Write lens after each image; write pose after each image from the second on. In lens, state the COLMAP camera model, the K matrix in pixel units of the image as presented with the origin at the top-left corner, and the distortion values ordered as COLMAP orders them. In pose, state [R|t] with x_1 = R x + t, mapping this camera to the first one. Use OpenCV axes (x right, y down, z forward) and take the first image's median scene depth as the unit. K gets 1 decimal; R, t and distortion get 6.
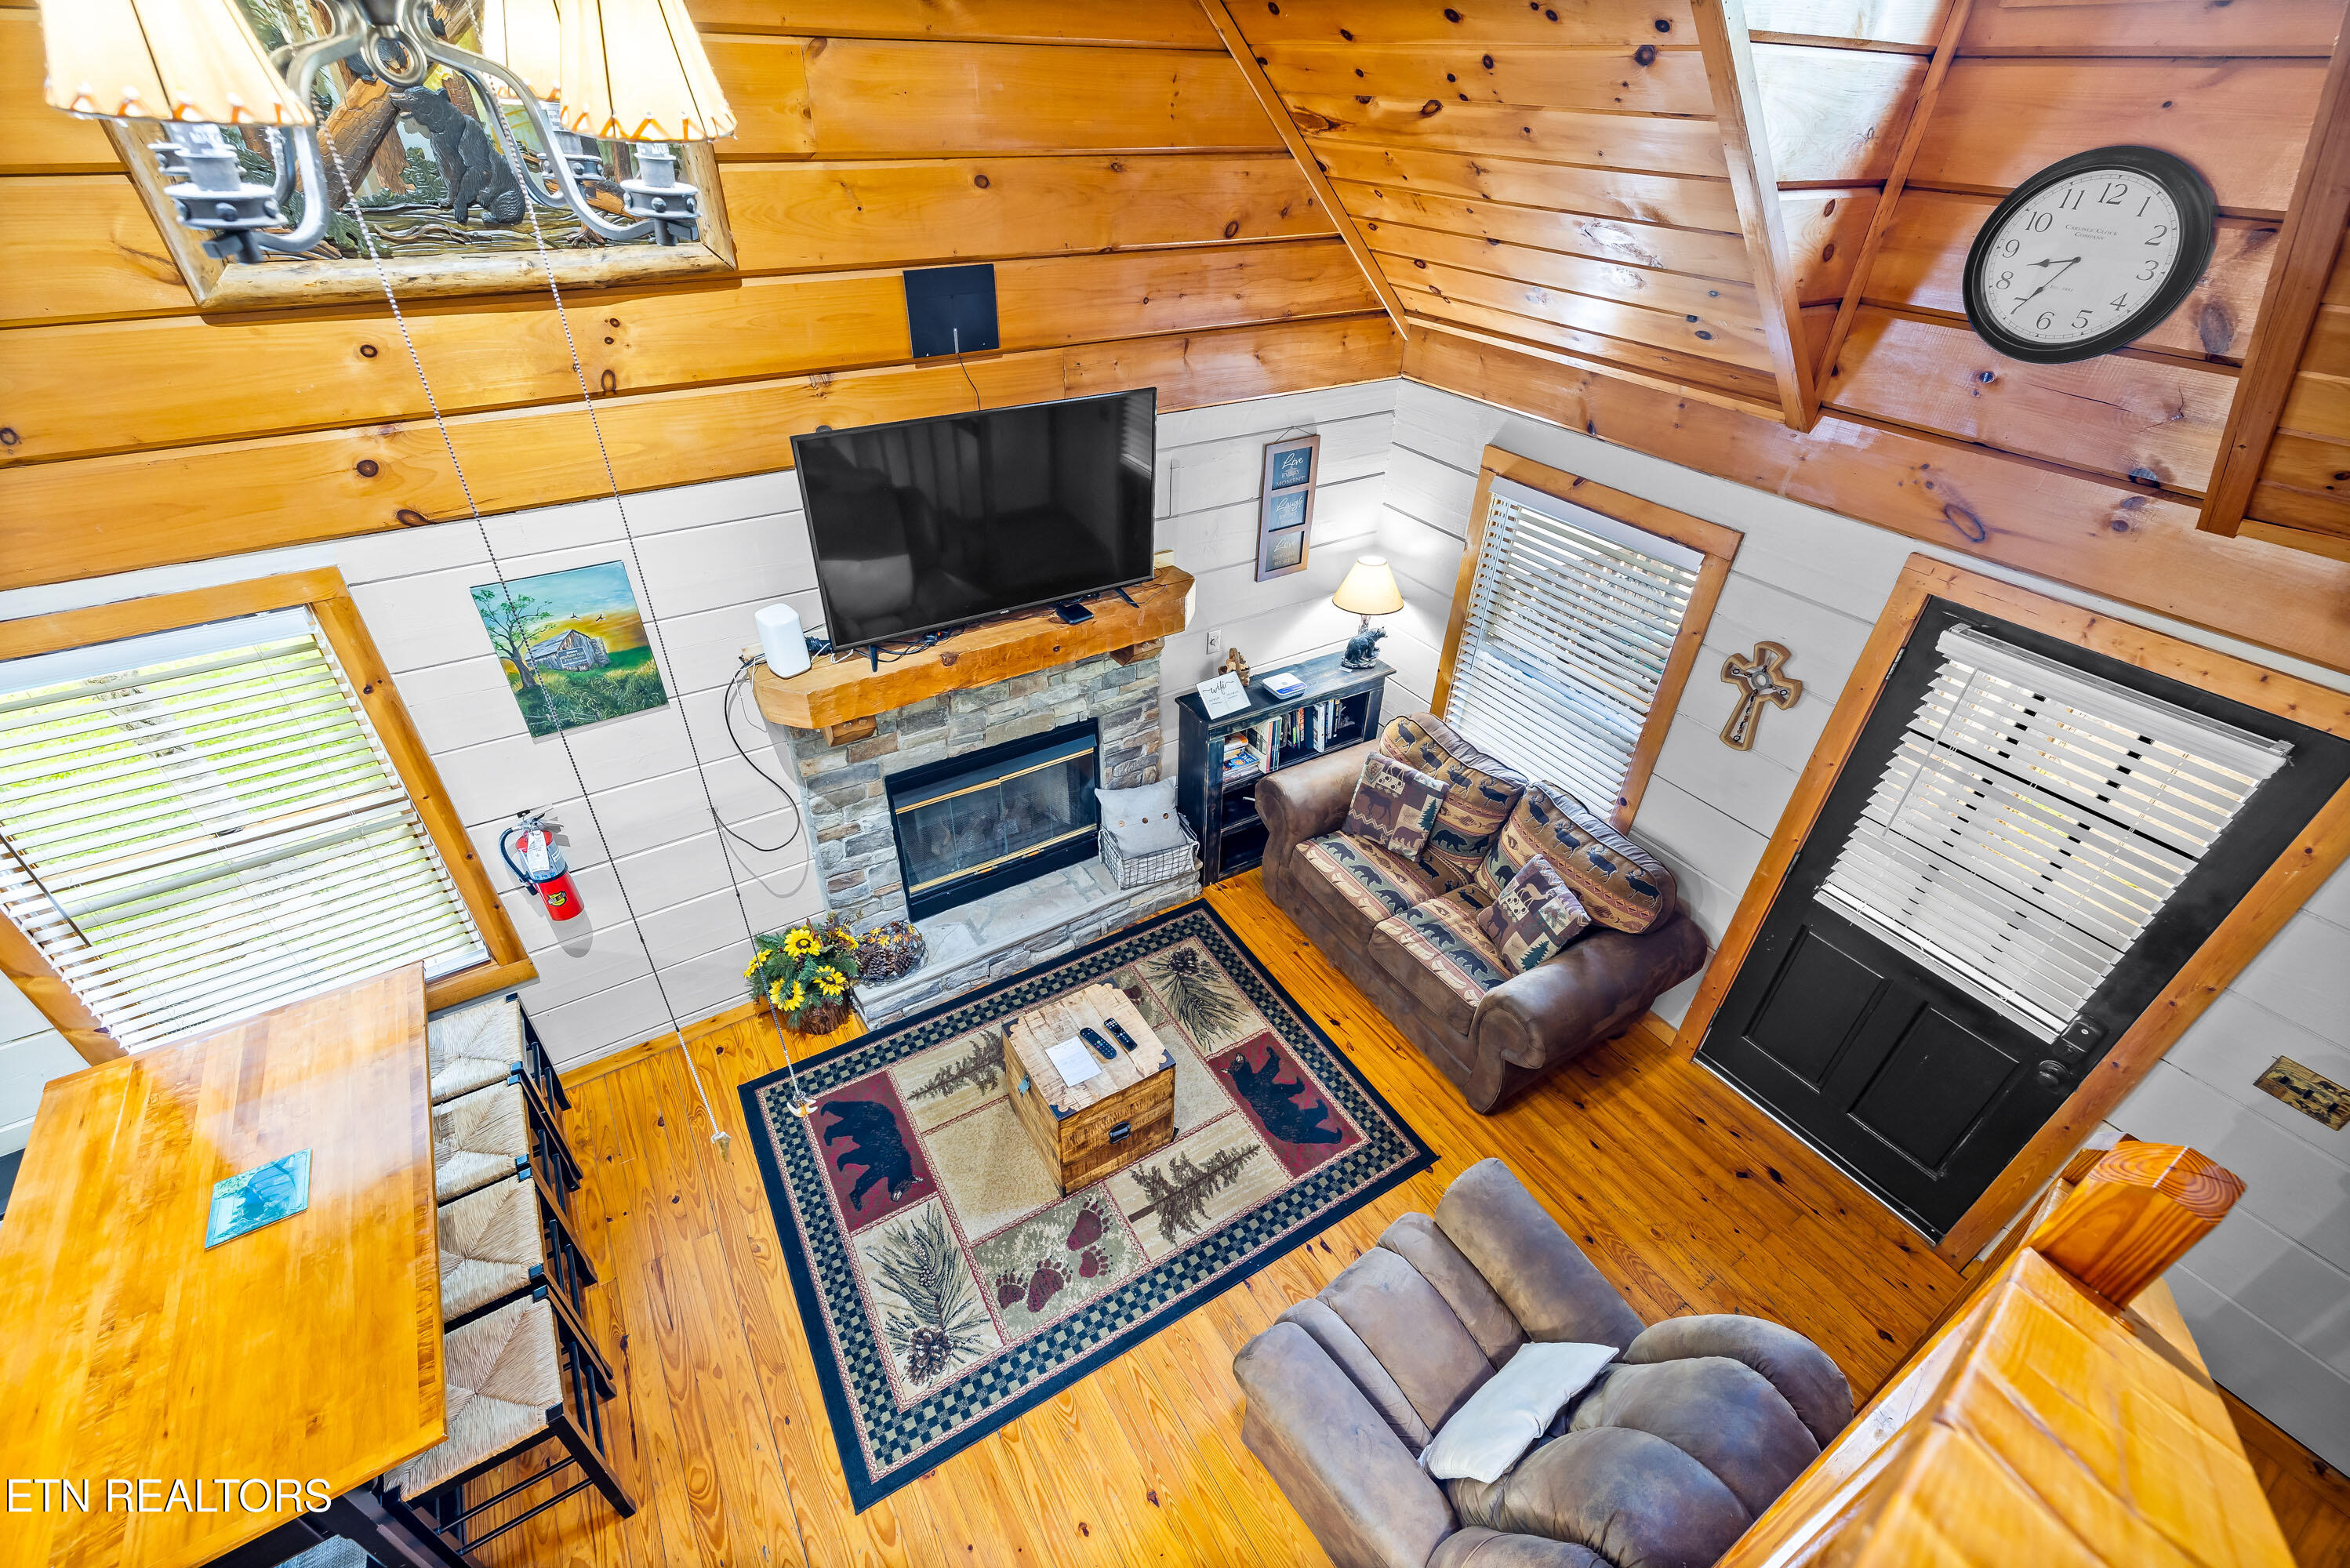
lens RADIAL K [[989.5, 0, 1153.2], [0, 989.5, 777.9], [0, 0, 1]] dist [-0.000786, -0.000178]
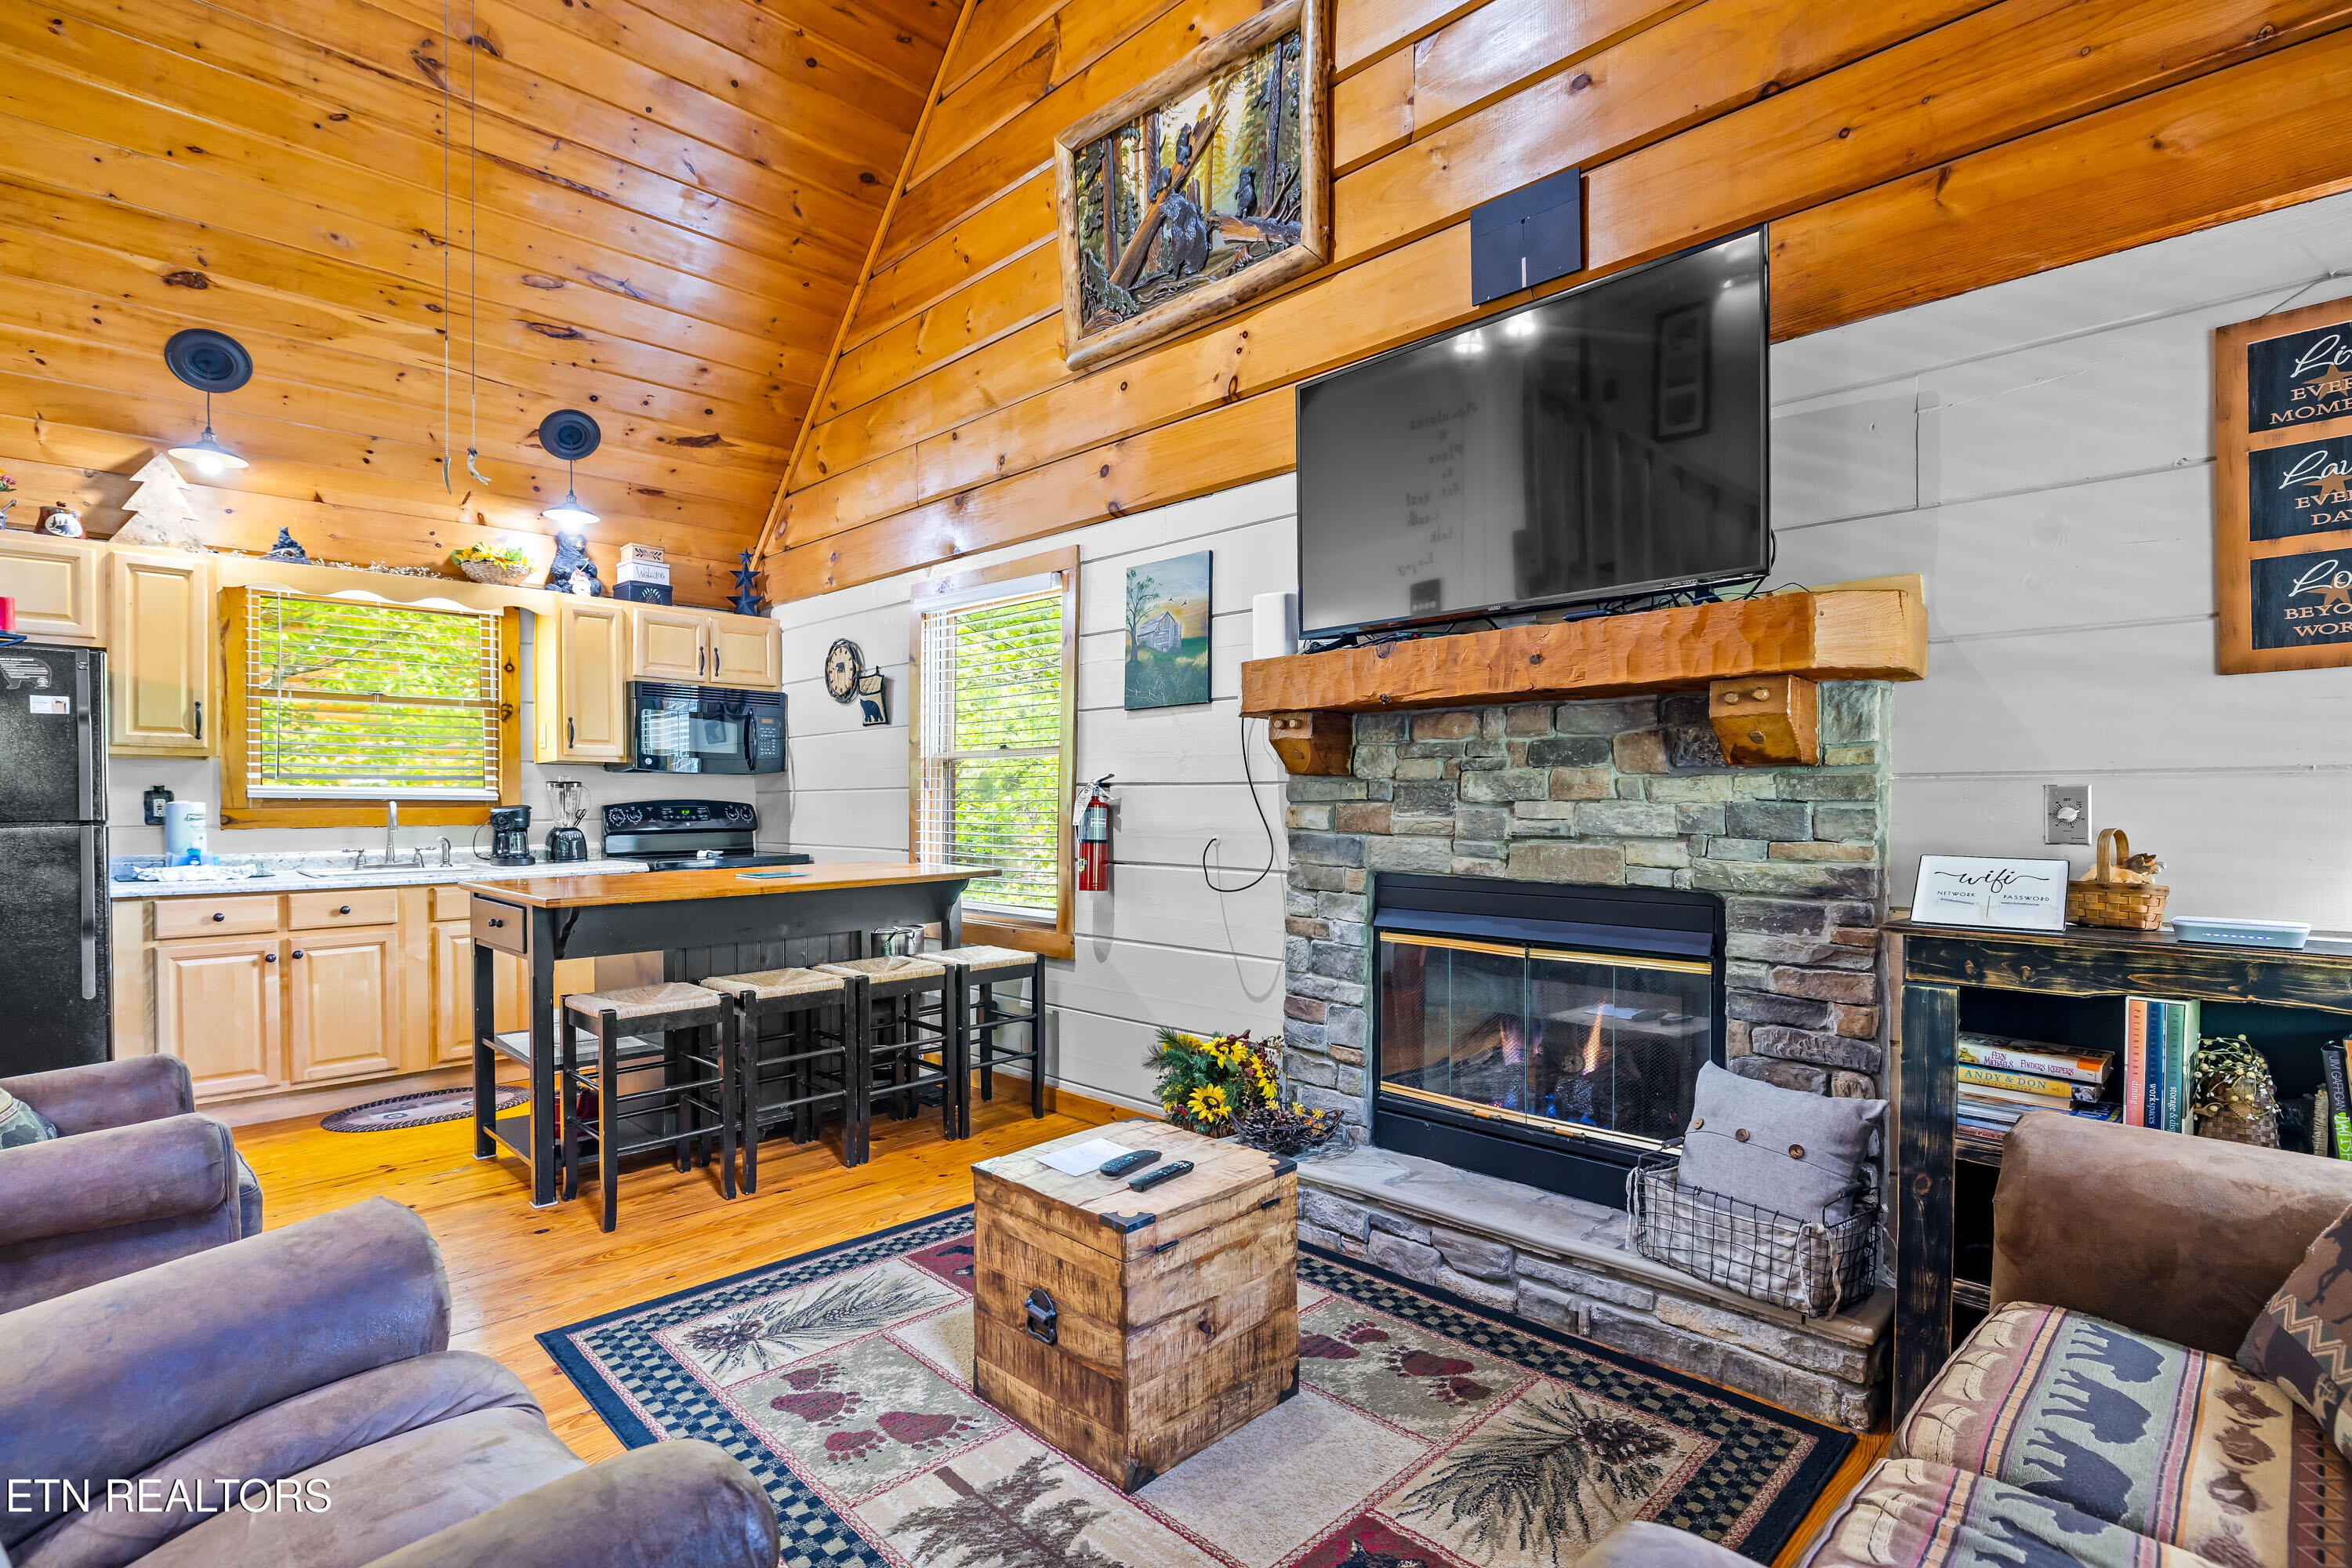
lens RADIAL K [[1109.7, 0, 1164.3], [0, 1109.7, 814.5], [0, 0, 1]] dist [-0.006596, -0.000067]
pose [[0.233273, -0.001386, -0.972410, 0.599868], [-0.562444, 0.815559, -0.136088, 0.199327], [0.793247, 0.578672, 0.189469, 0.851167]]
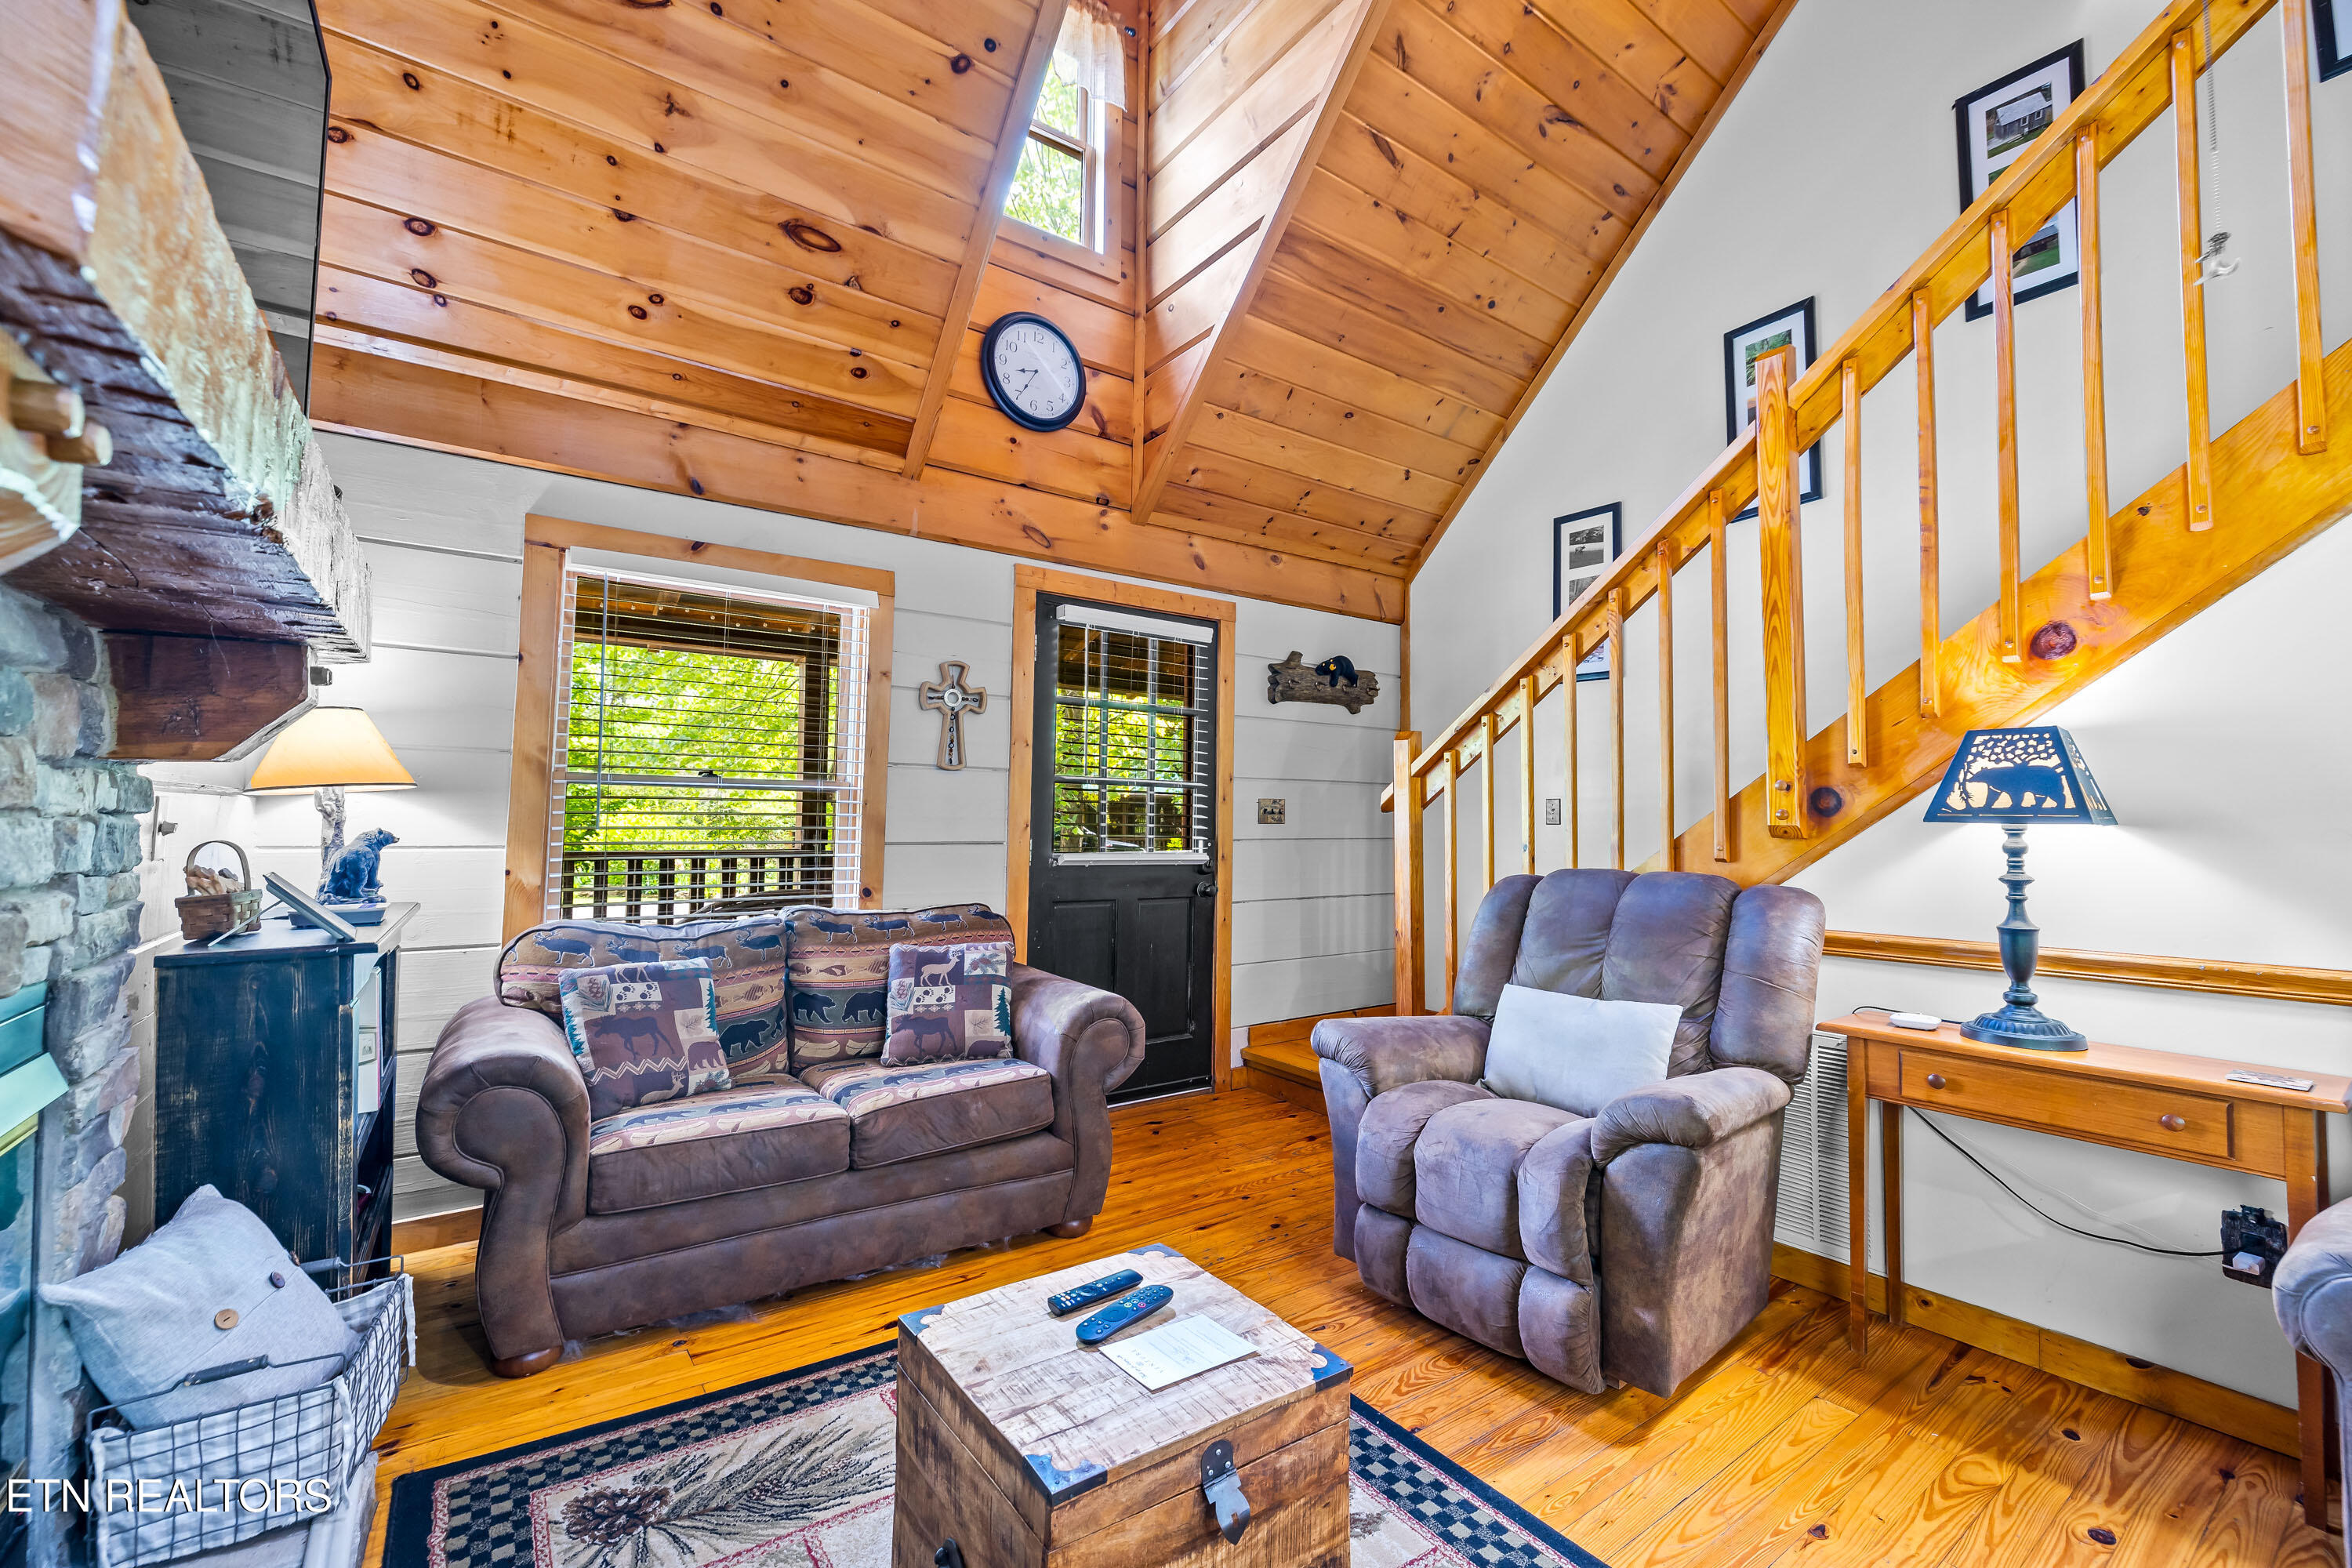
lens RADIAL K [[983.5, 0, 1174.6], [0, 983.5, 778.1], [0, 0, 1]] dist [0.000941, 0.000289]
pose [[-0.074256, 0.031666, 0.996736, -0.508672], [0.572260, 0.819904, 0.016585, 0.100703], [-0.816703, 0.571624, -0.079004, 0.964471]]
